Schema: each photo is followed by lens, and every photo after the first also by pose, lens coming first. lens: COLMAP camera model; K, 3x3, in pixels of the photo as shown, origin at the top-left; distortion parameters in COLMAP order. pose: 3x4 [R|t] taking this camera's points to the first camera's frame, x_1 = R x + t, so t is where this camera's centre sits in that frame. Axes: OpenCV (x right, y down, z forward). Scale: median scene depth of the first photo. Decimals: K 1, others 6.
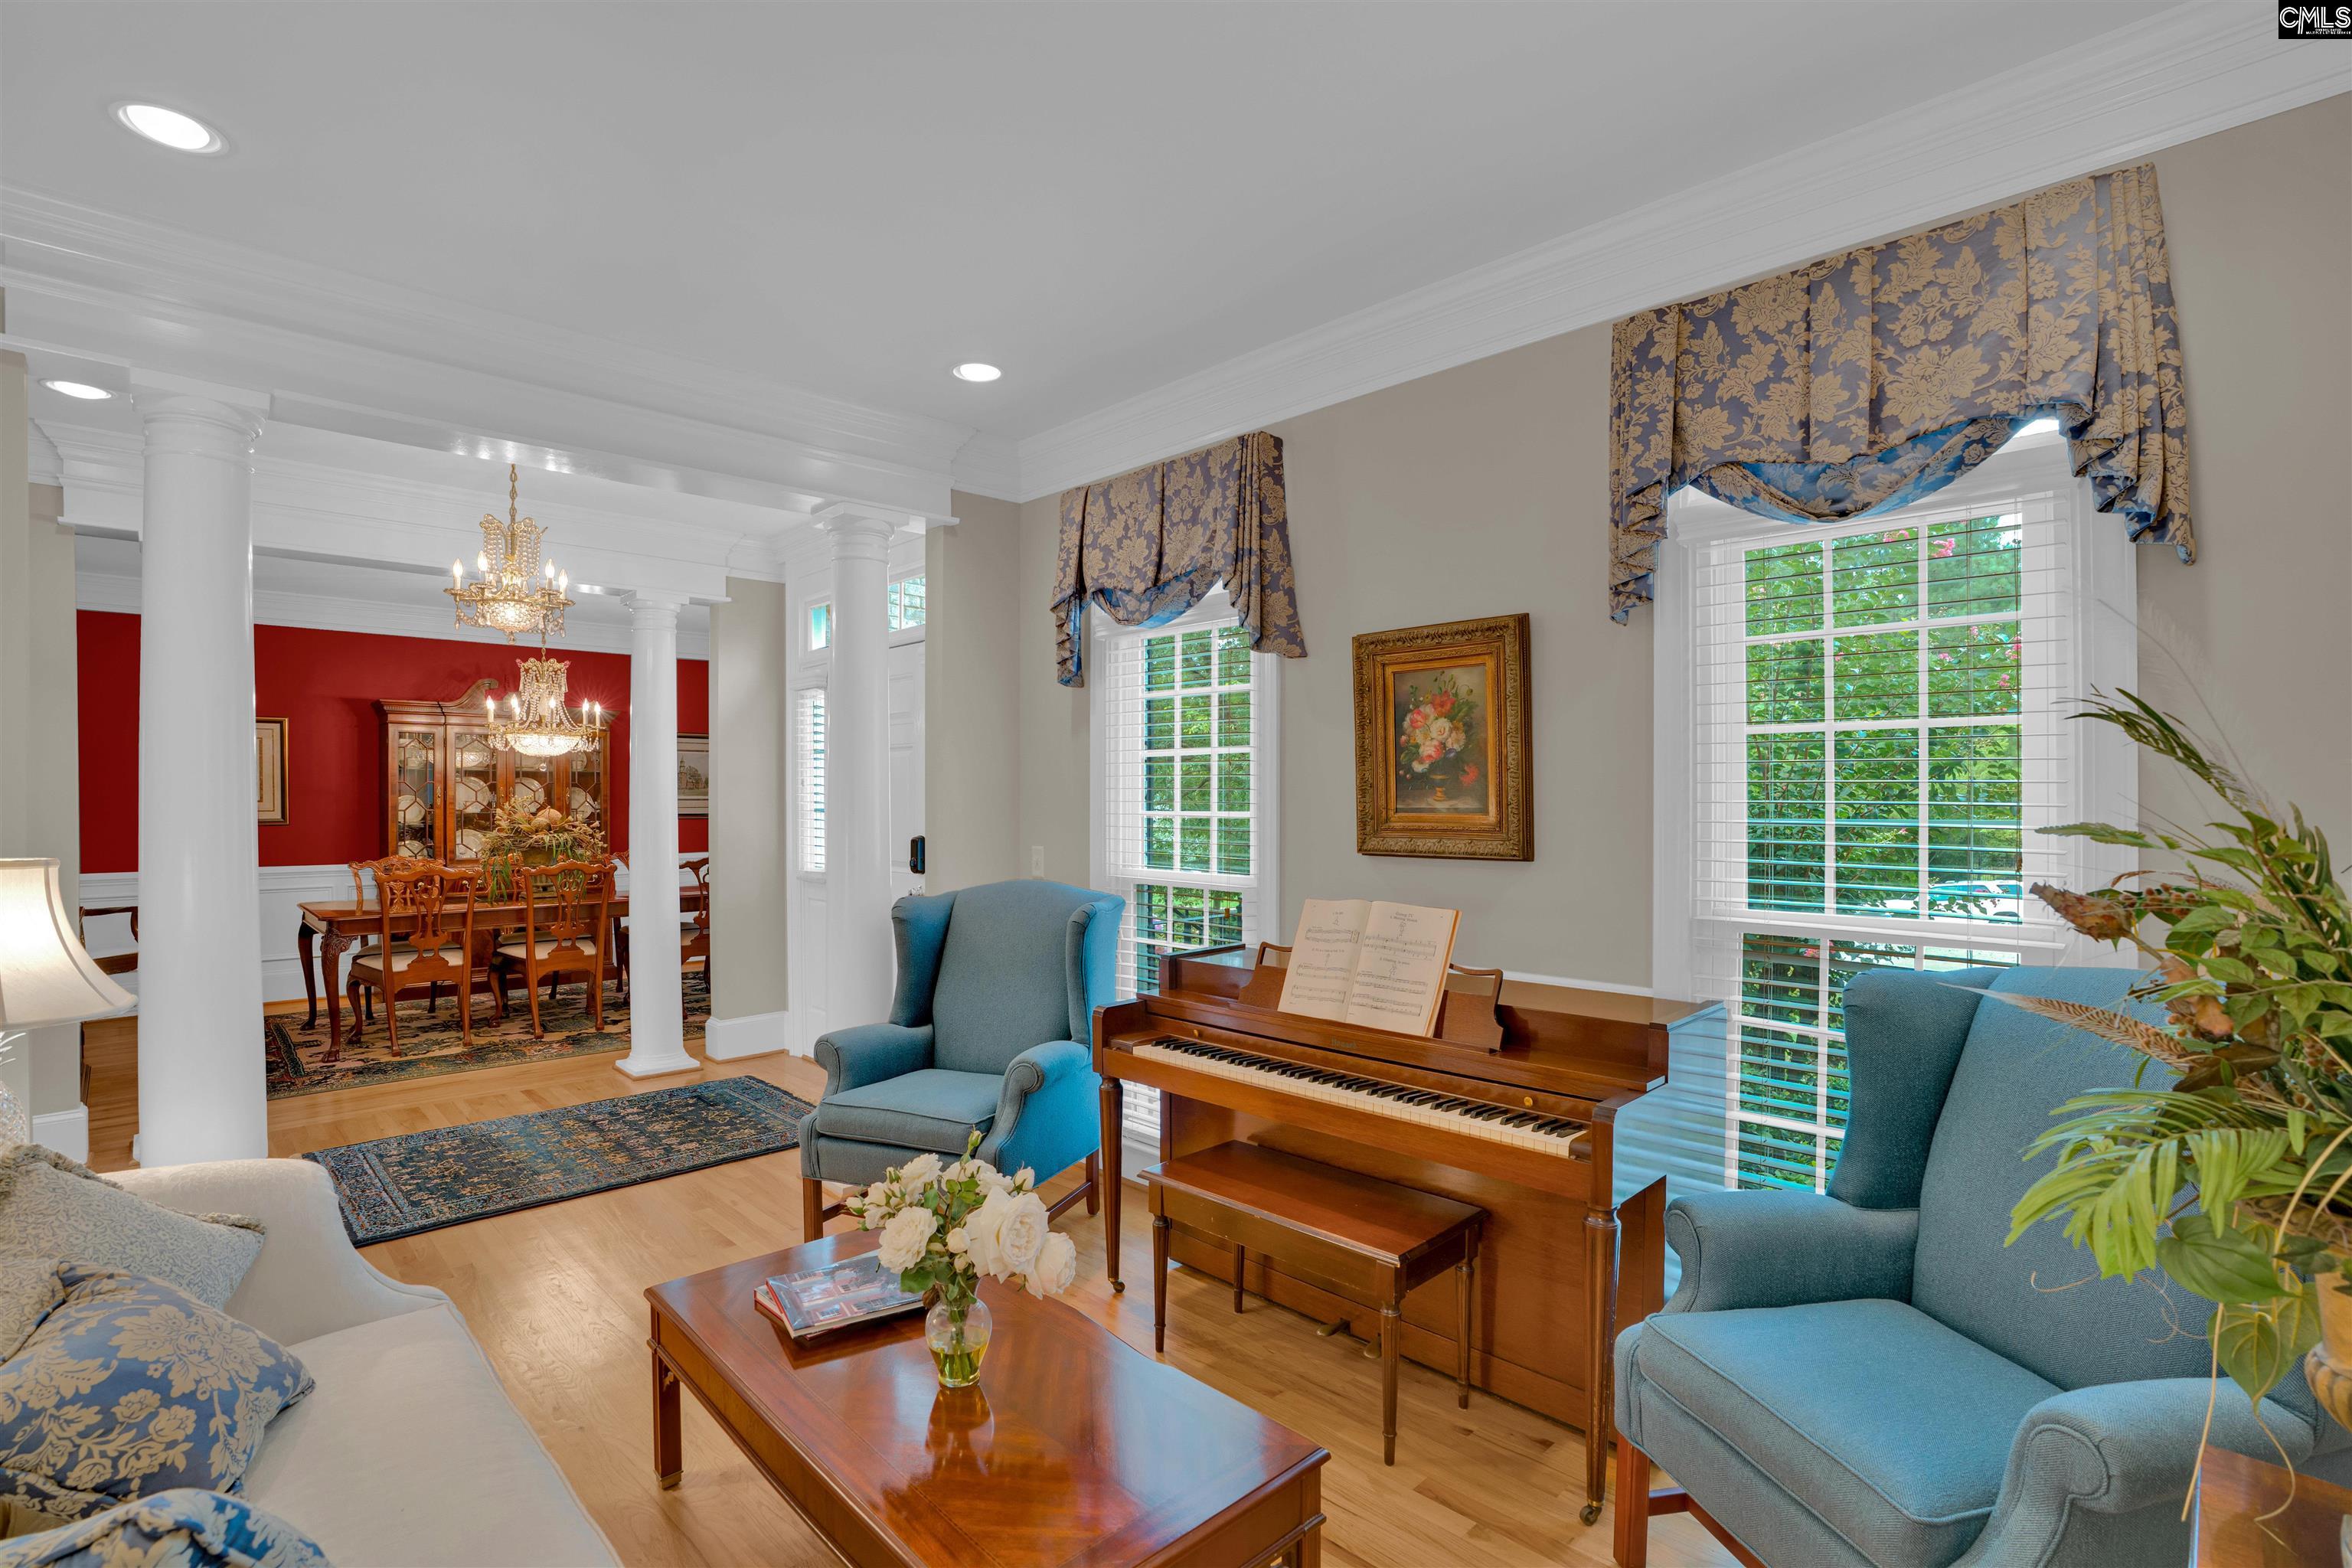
lens RADIAL K [[1078.7, 0, 1163.3], [0, 1078.7, 793.6], [0, 0, 1]] dist [-0.043520, 0.013473]
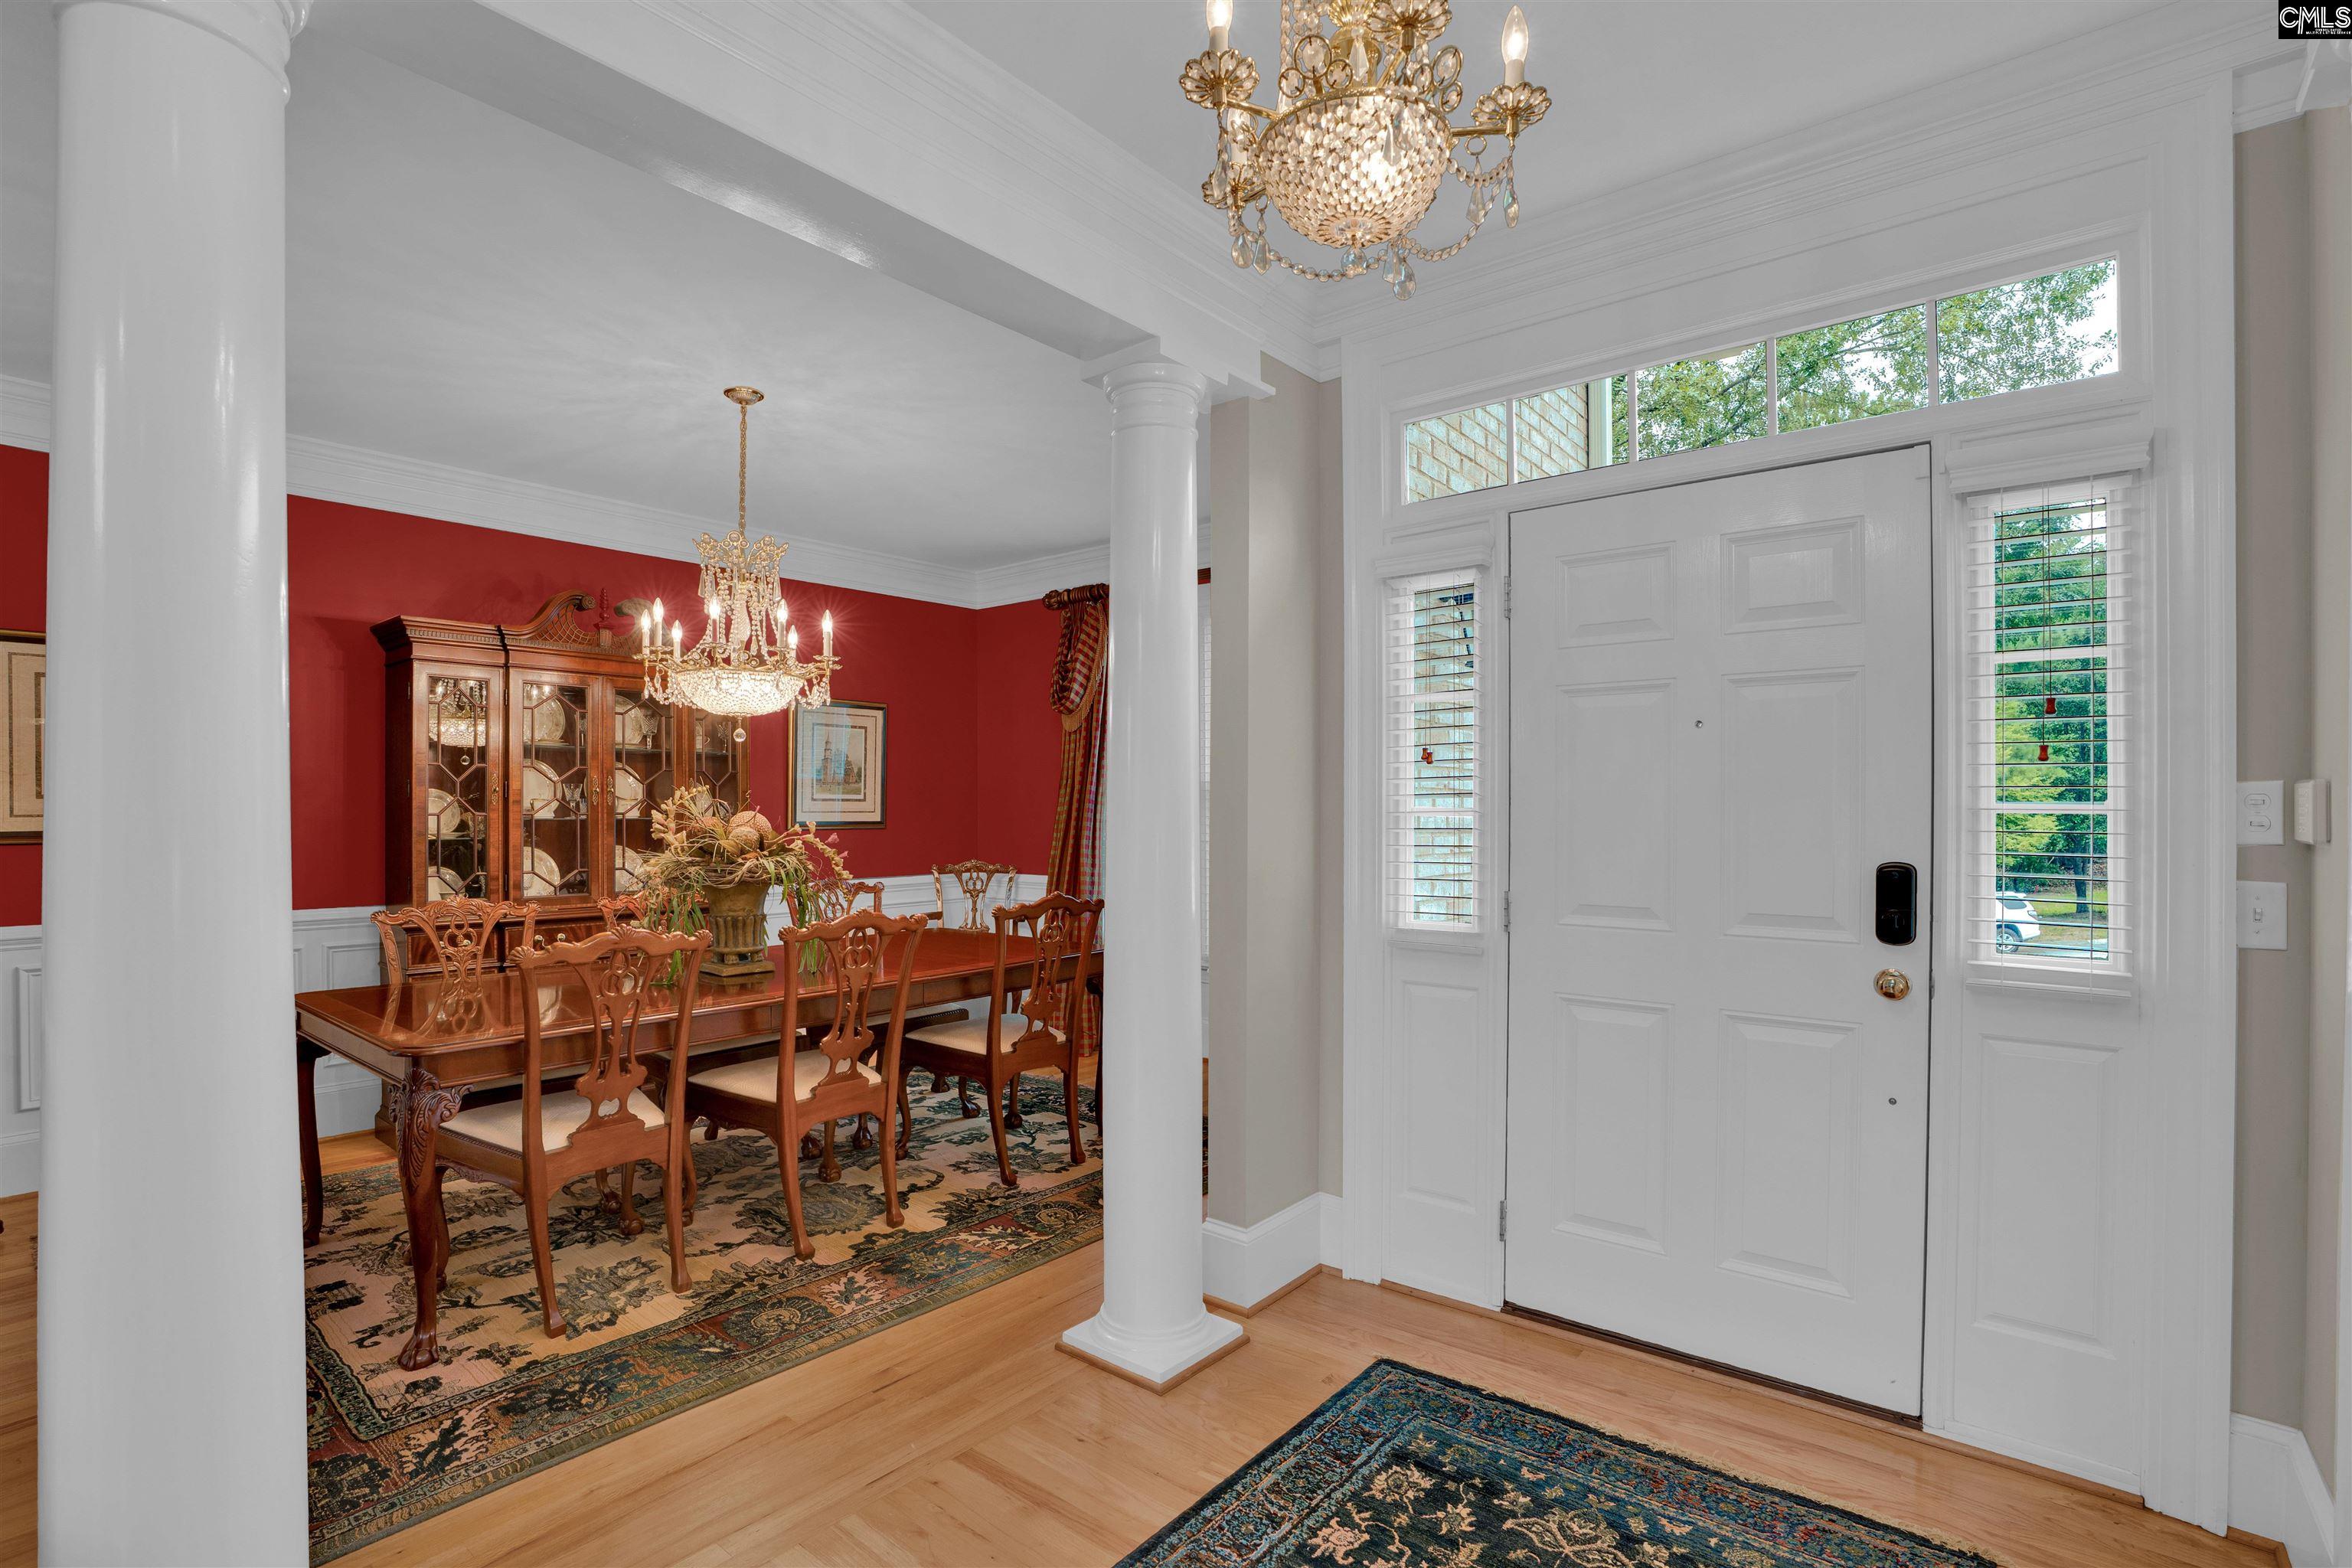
lens RADIAL K [[1119.3, 0, 1150.2], [0, 1119.3, 821.5], [0, 0, 1]] dist [-0.024937, 0.003397]
pose [[0.995728, 0.005025, 0.092201, -0.387609], [-0.005650, 0.999963, 0.006520, 0.012913], [-0.092165, -0.007013, 0.995719, 0.367910]]
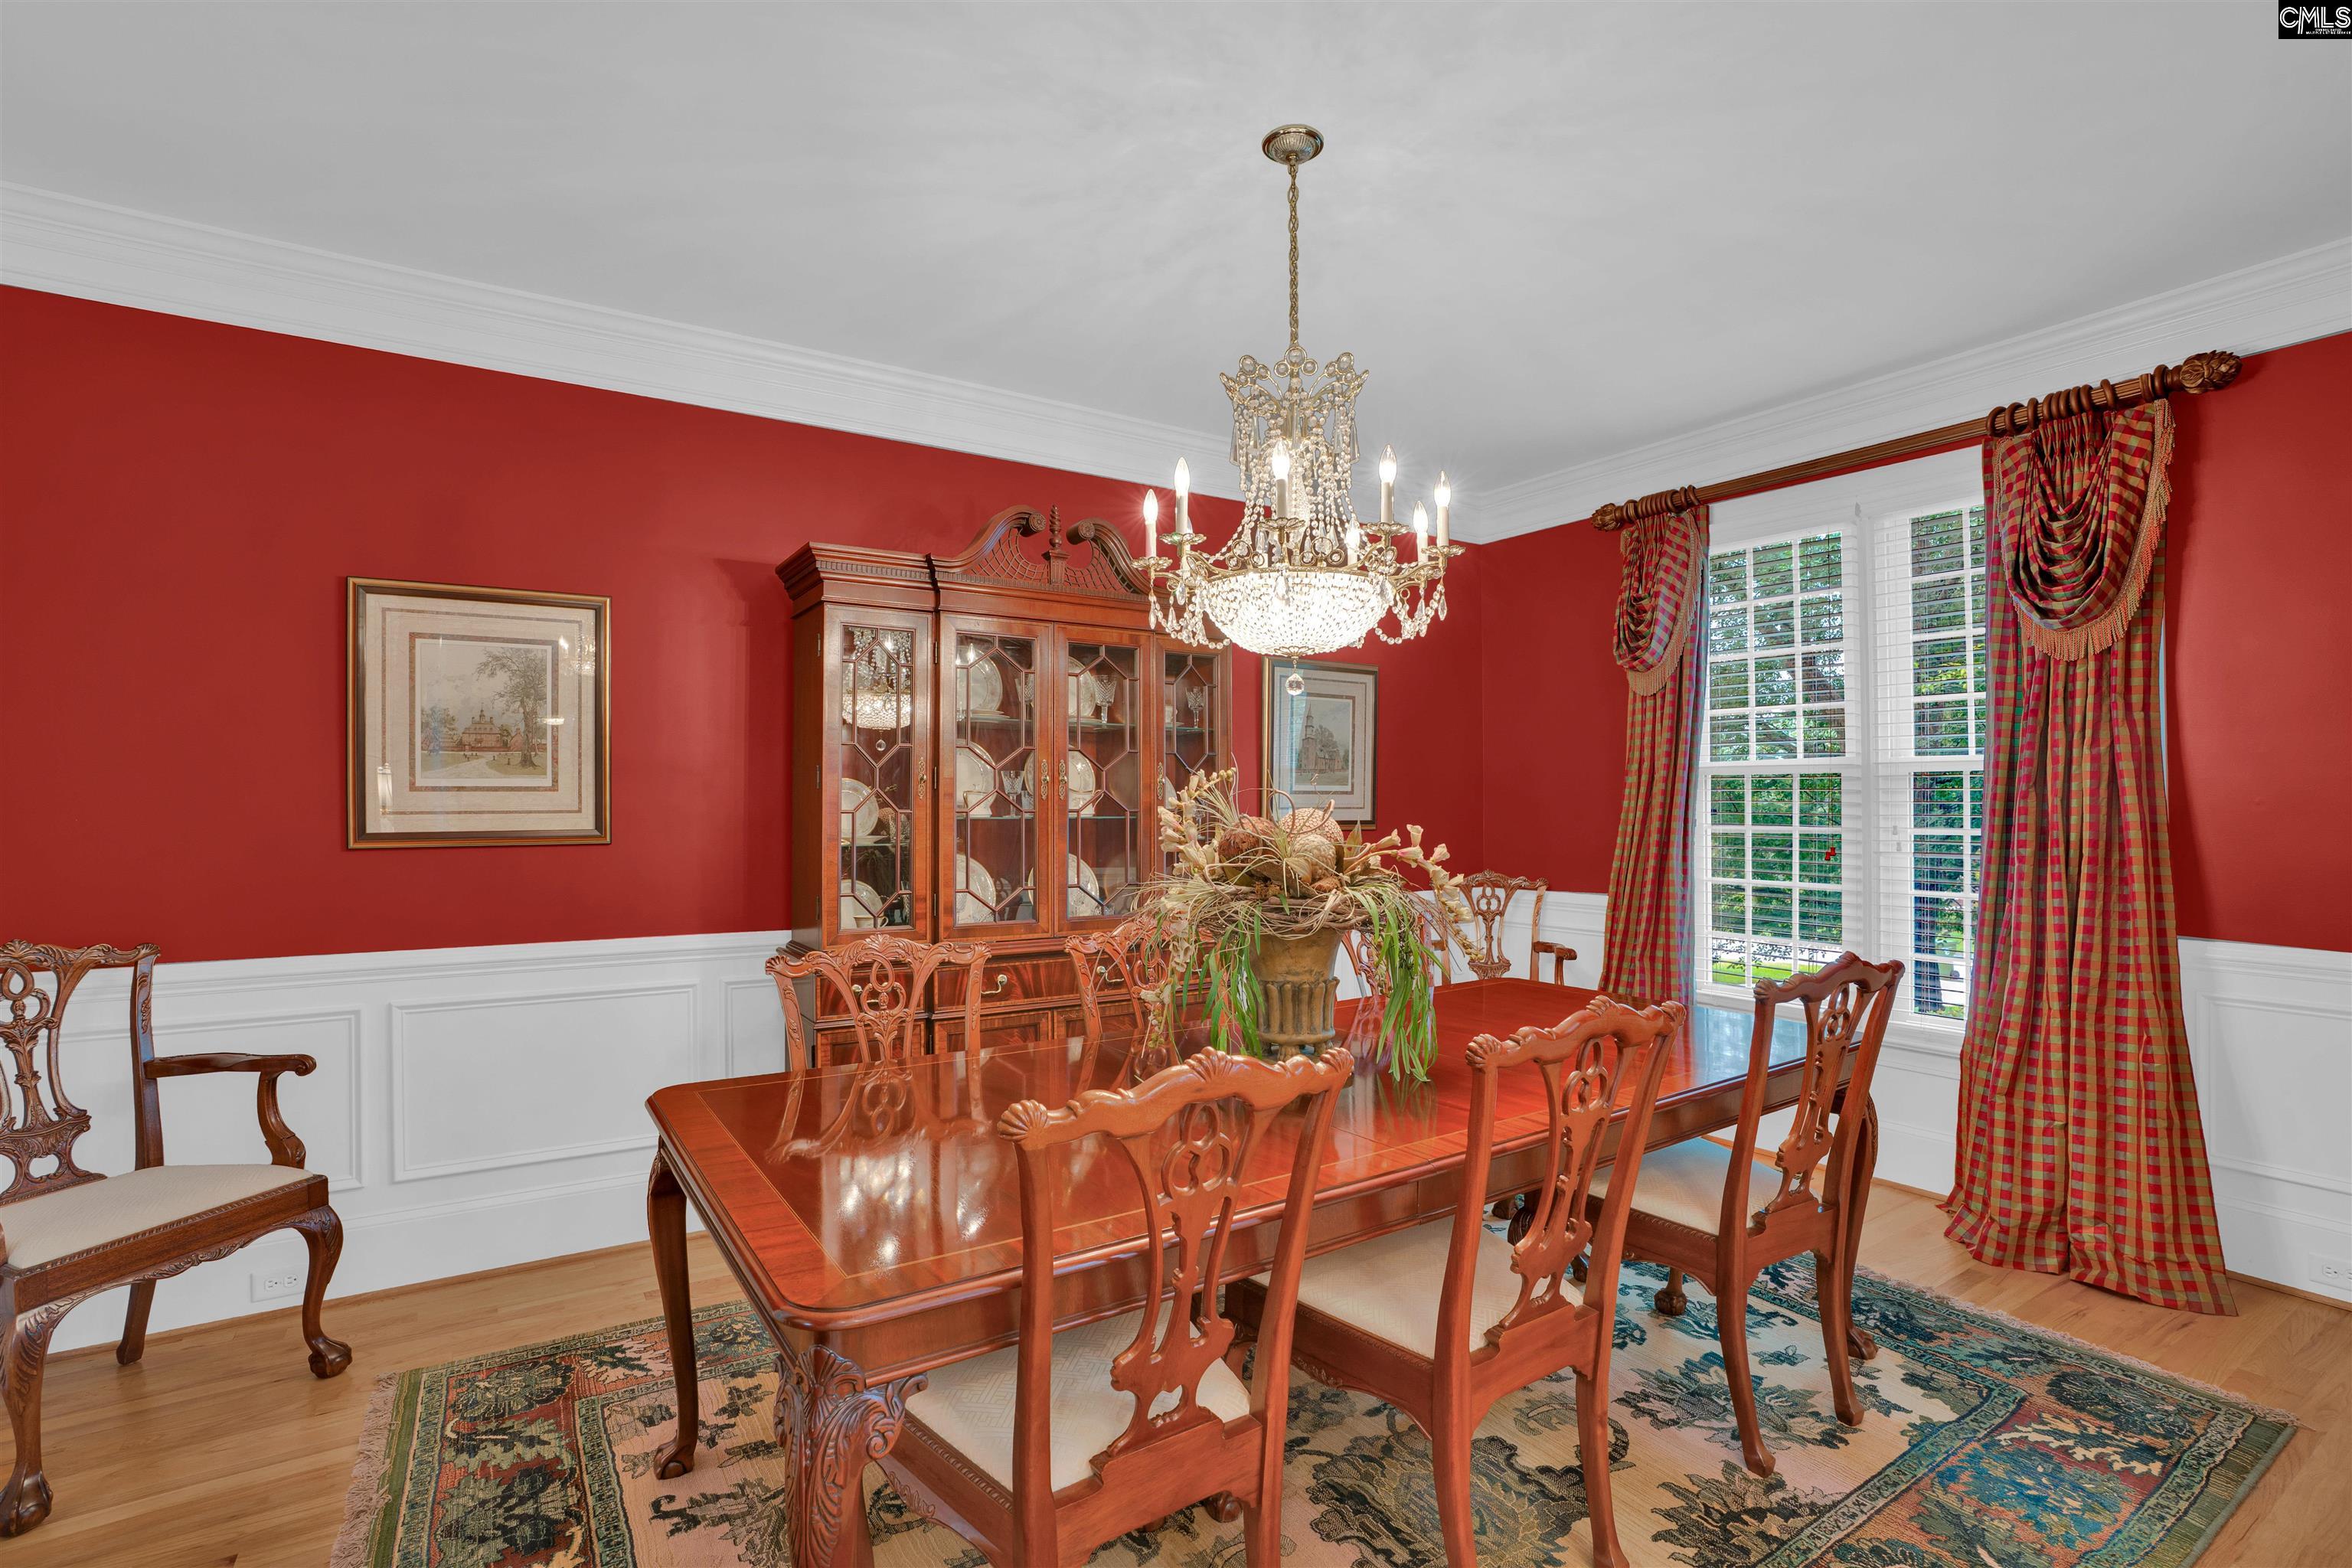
lens RADIAL K [[1078.7, 0, 1177.2], [0, 1078.7, 809.0], [0, 0, 1]] dist [-0.043520, 0.013473]
pose [[0.983504, 0.005527, -0.180804, -0.508052], [-0.005495, 0.999985, 0.000678, 0.012903], [0.180805, 0.000327, 0.983519, 0.595729]]
